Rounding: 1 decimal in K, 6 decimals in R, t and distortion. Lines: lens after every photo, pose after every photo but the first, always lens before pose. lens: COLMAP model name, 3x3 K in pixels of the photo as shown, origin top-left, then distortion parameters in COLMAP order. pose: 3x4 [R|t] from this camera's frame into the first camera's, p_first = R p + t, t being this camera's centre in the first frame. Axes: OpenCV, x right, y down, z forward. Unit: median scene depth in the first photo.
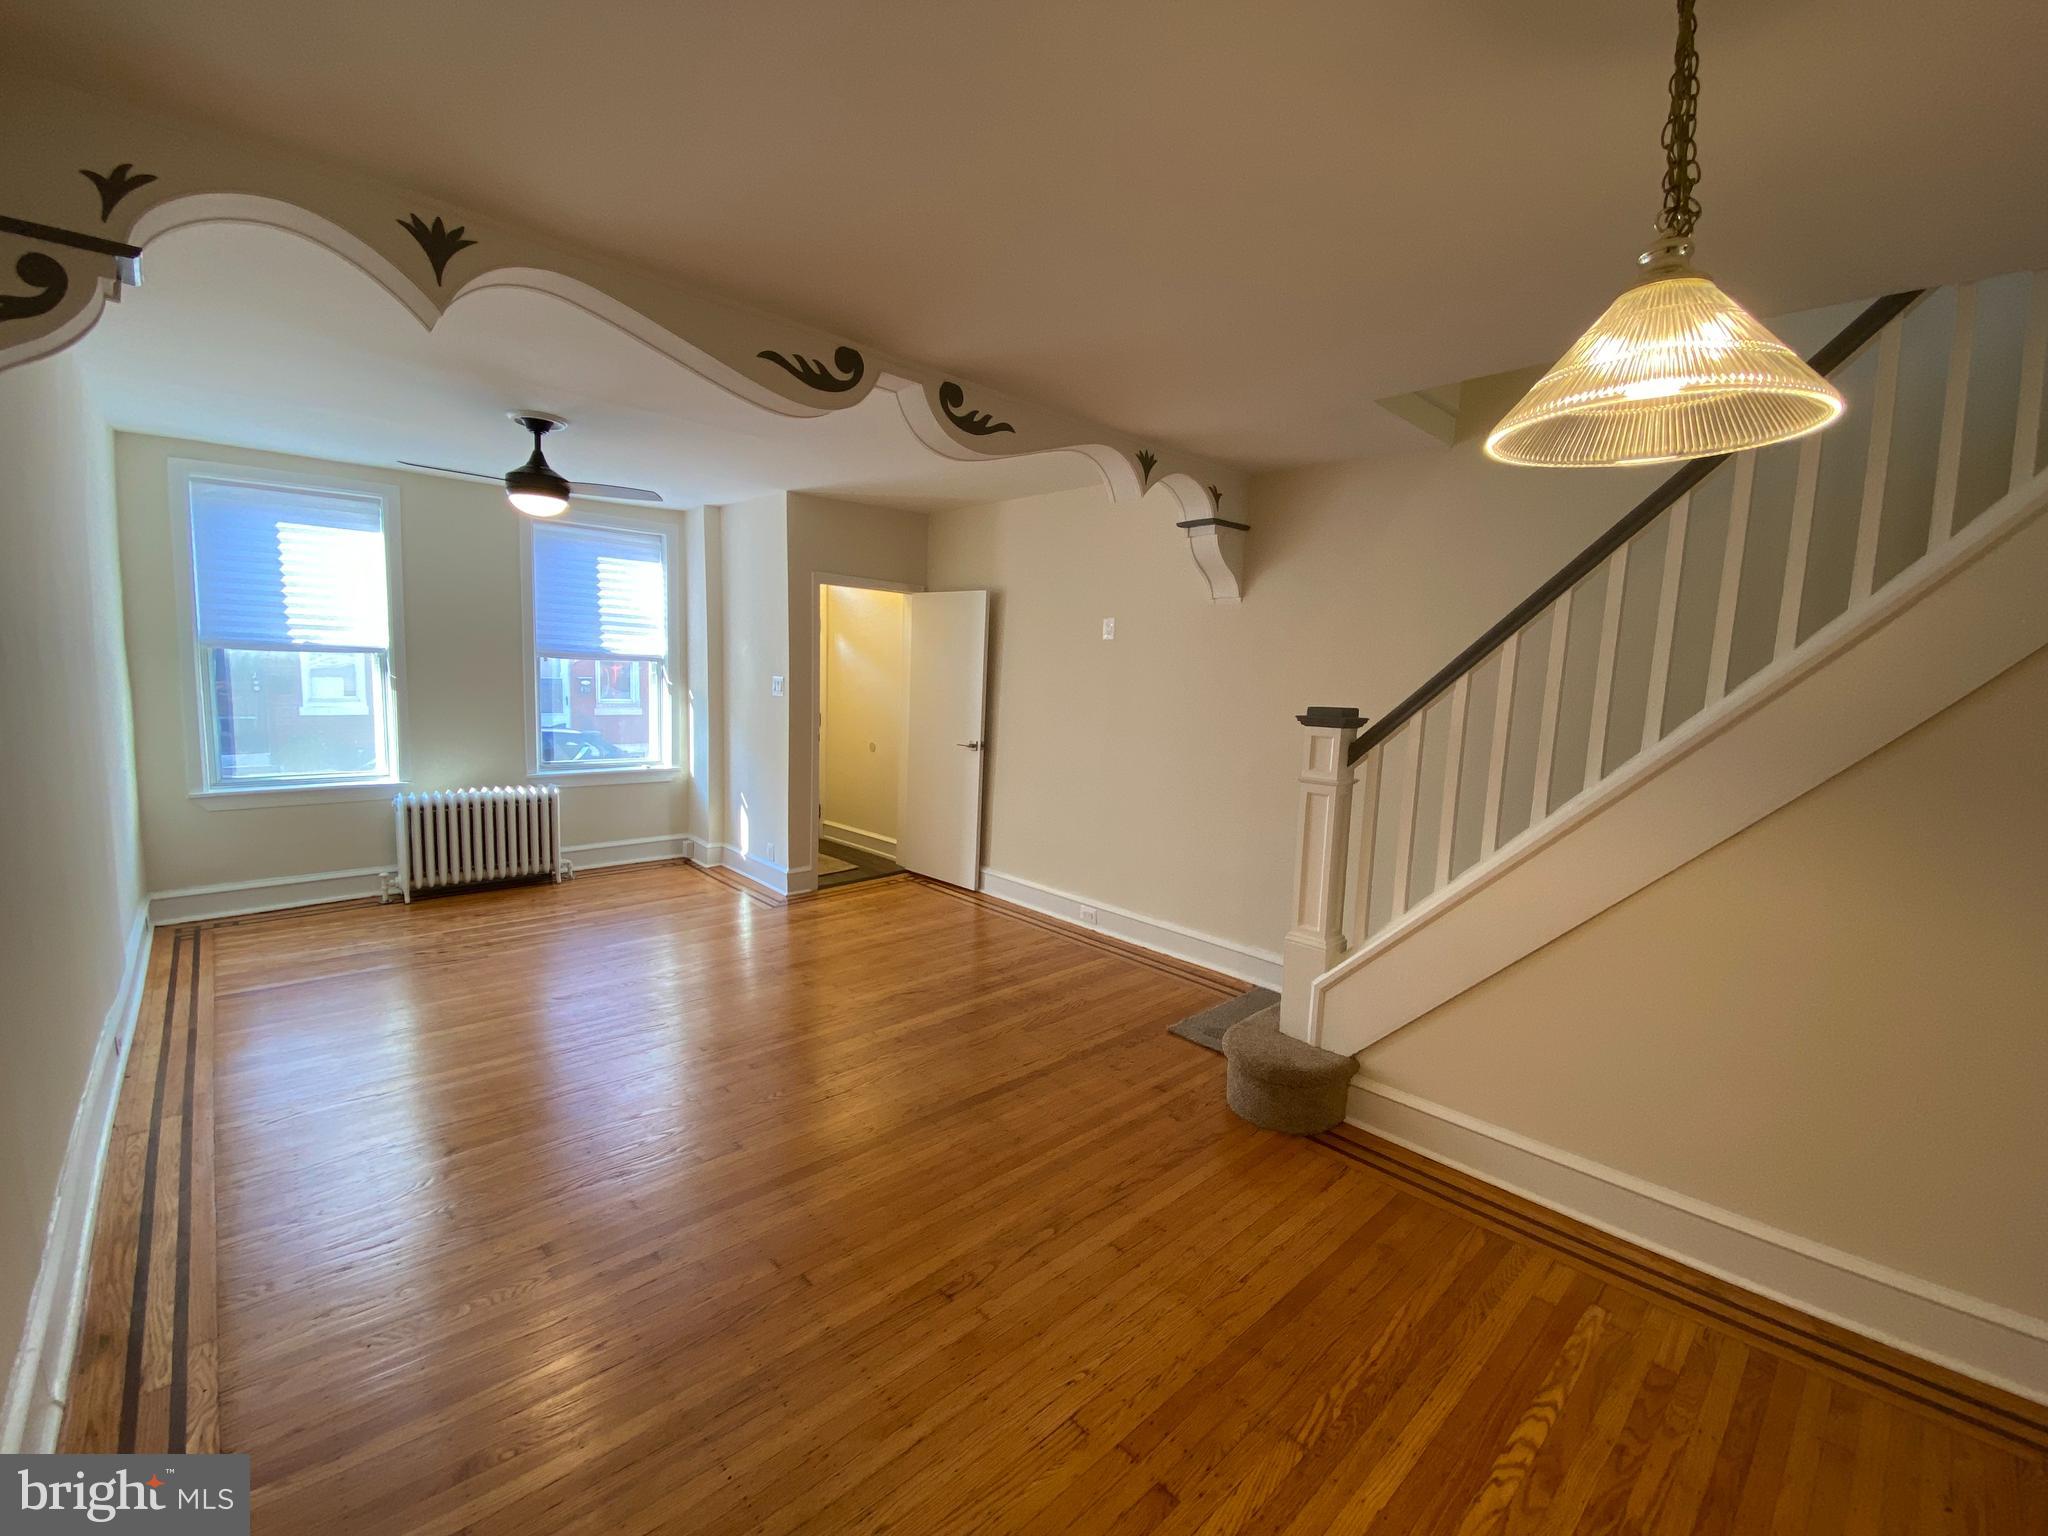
lens RADIAL K [[832.6, 0, 1024.0], [0, 832.6, 768.0], [0, 0, 1]] dist [0.003265, -0.008548]
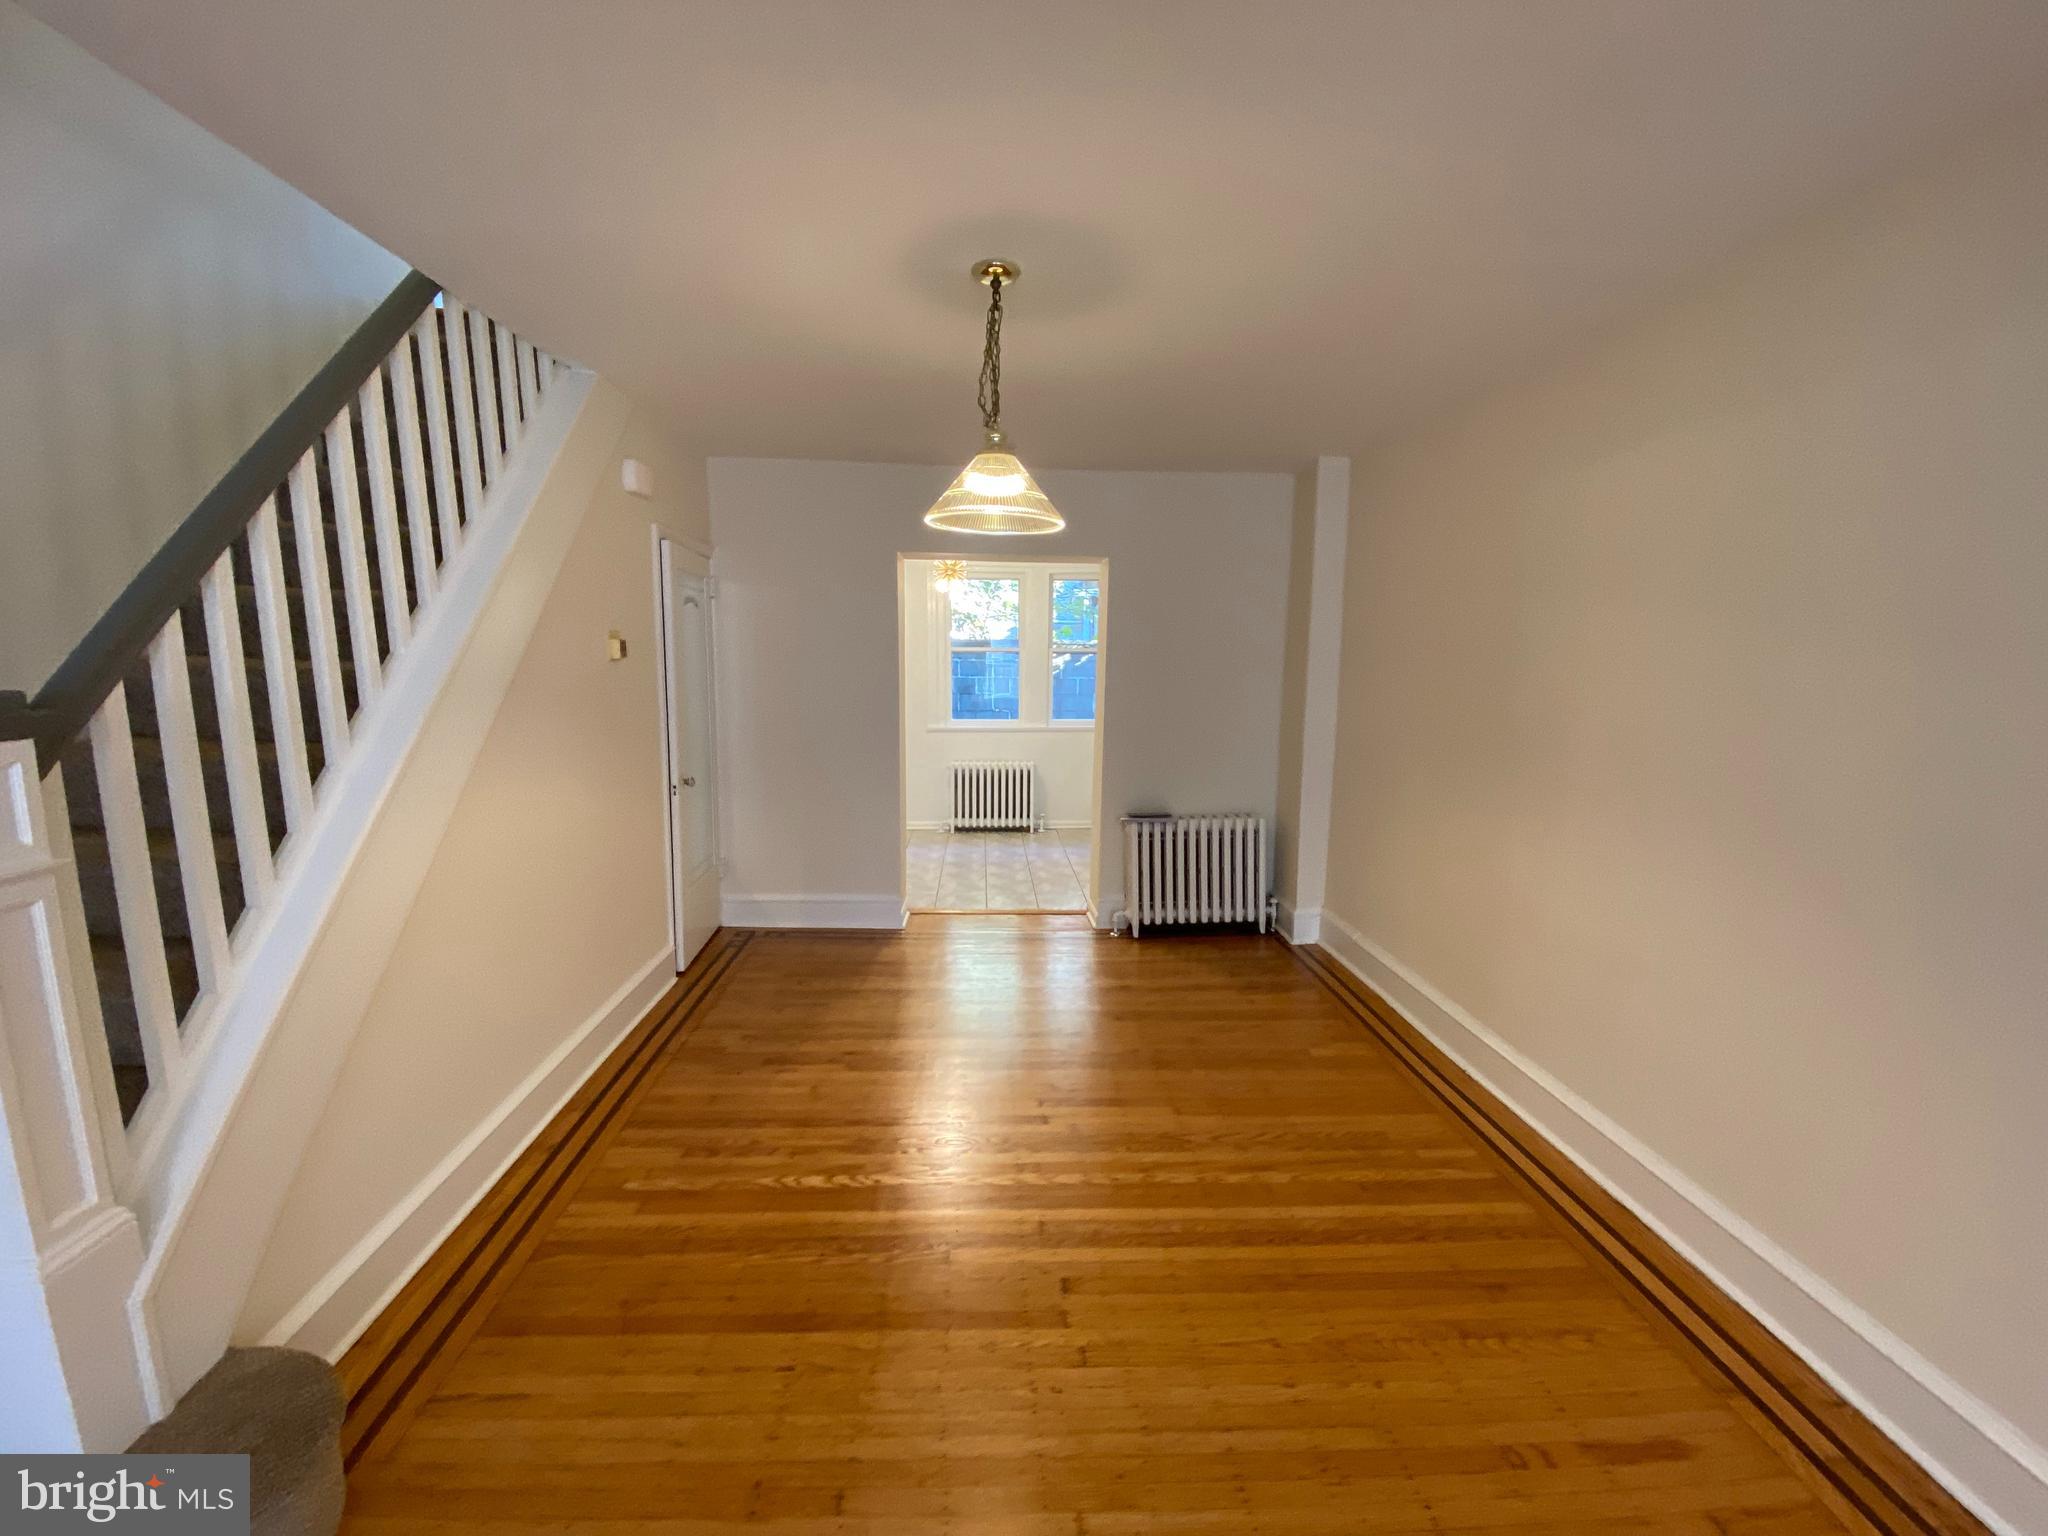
lens RADIAL K [[832.6, 0, 1024.0], [0, 832.6, 768.0], [0, 0, 1]] dist [0.003265, -0.008548]
pose [[-0.753763, -0.141025, 0.641835, -0.156326], [0.030958, 0.967997, 0.249046, -0.071226], [-0.656416, 0.207591, -0.725275, 0.572227]]
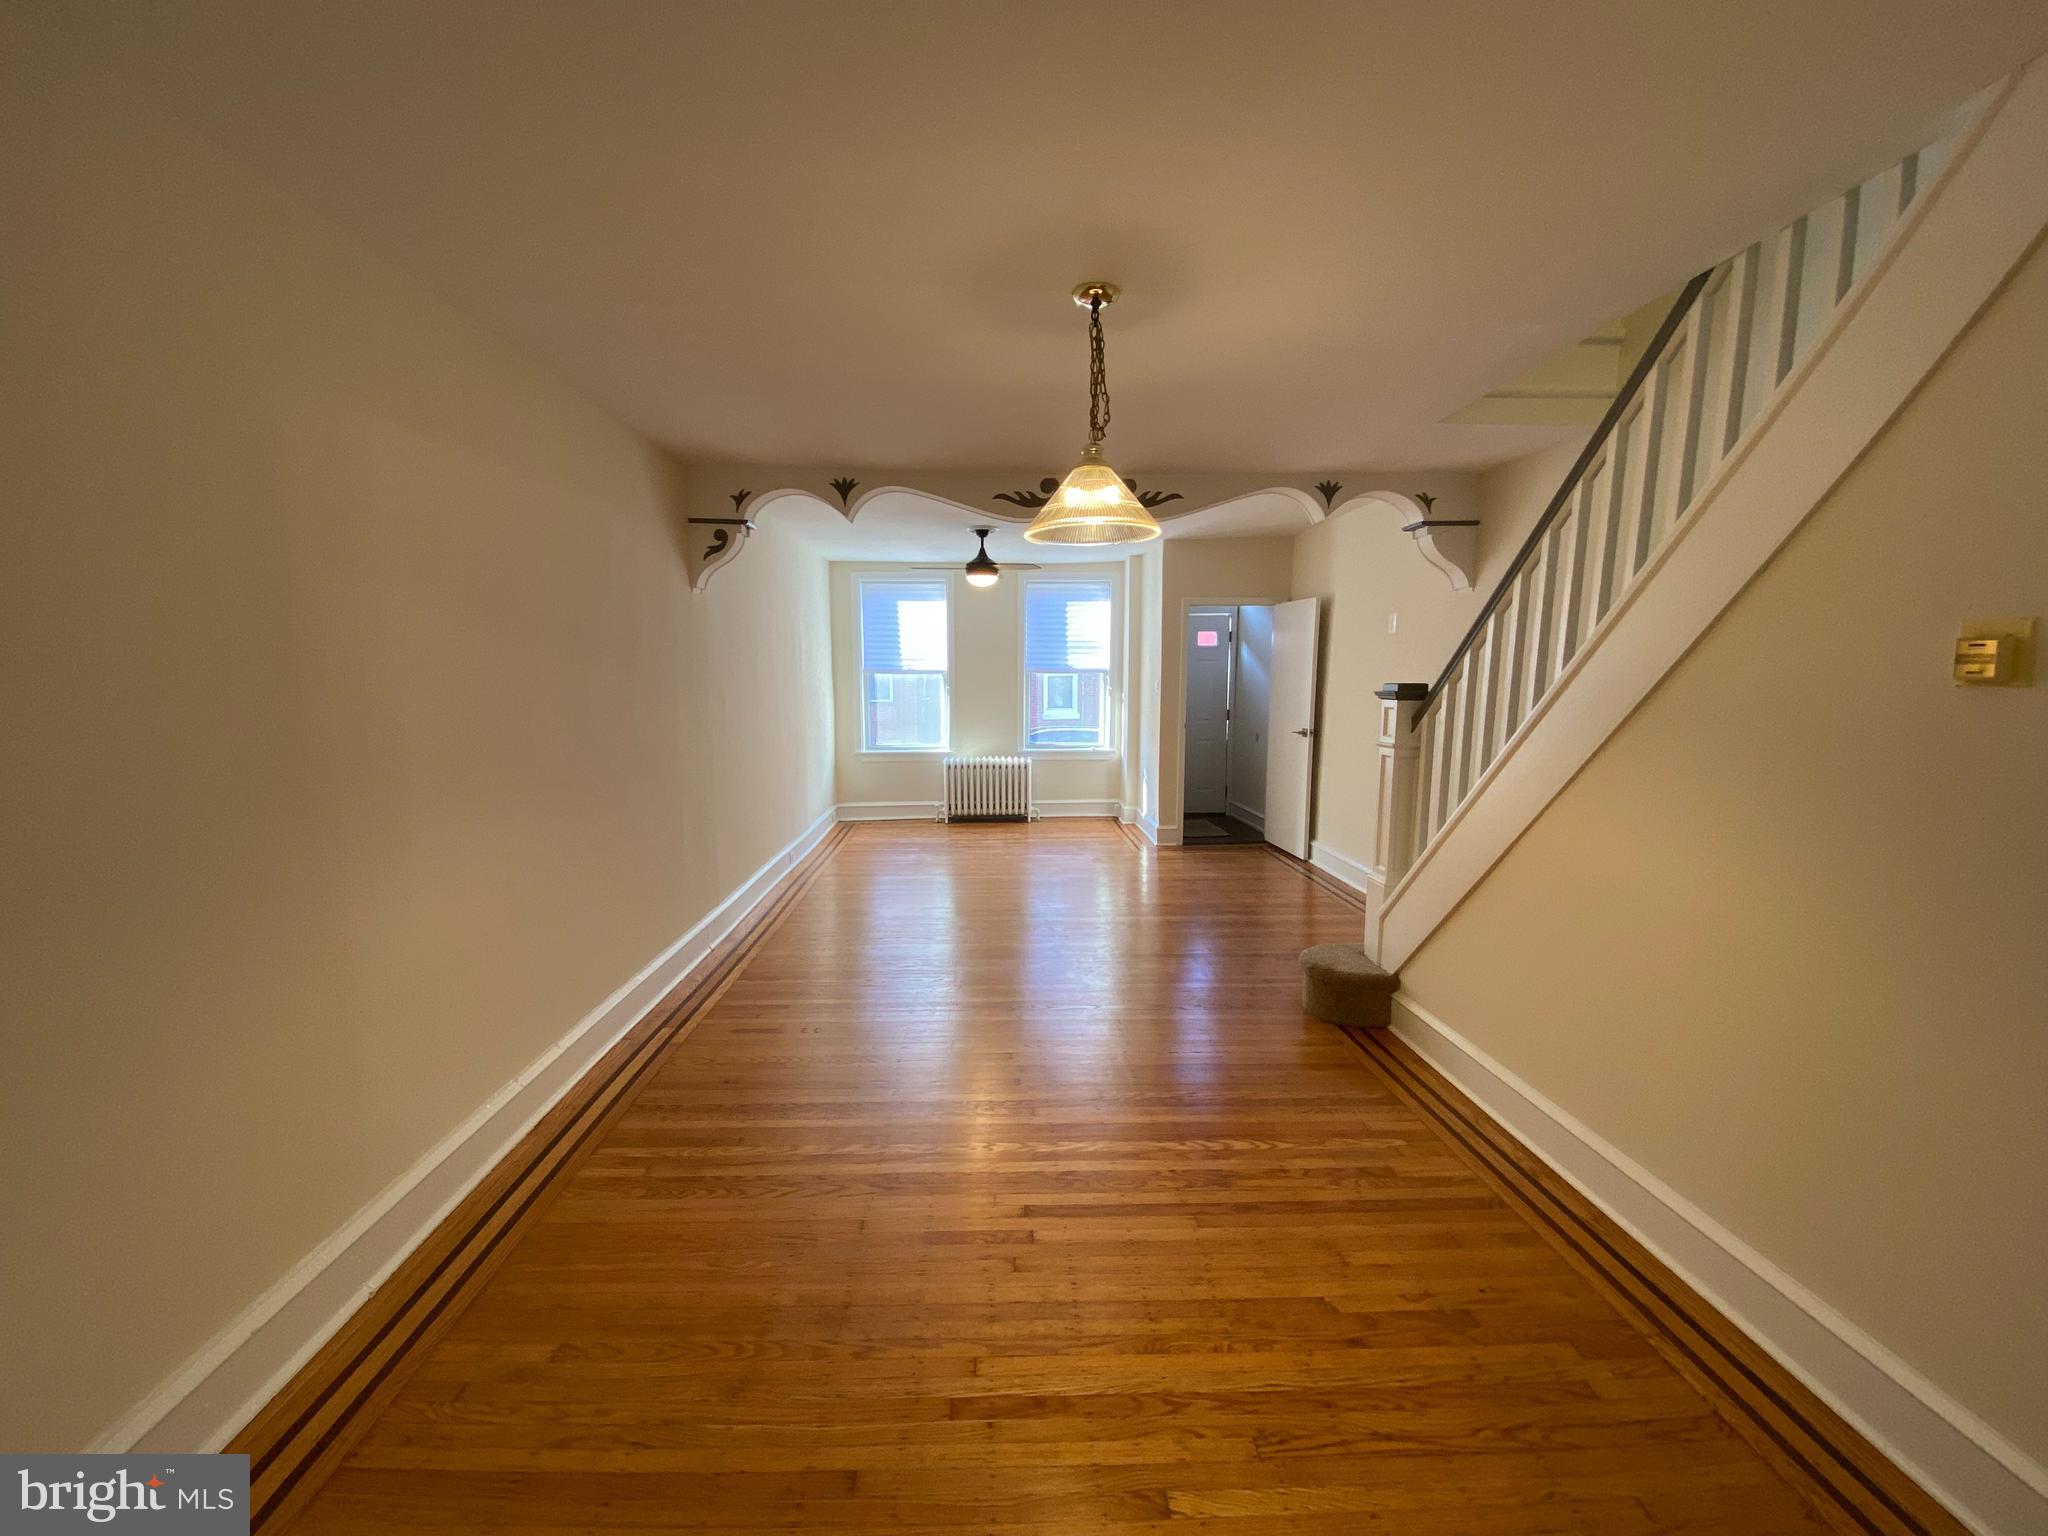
lens RADIAL K [[832.6, 0, 1024.0], [0, 832.6, 768.0], [0, 0, 1]] dist [0.003265, -0.008548]
pose [[0.754332, 0.033595, -0.655633, 0.452144], [-0.045586, 0.998960, -0.001261, 0.045867], [0.654909, 0.030839, 0.755078, -0.150894]]
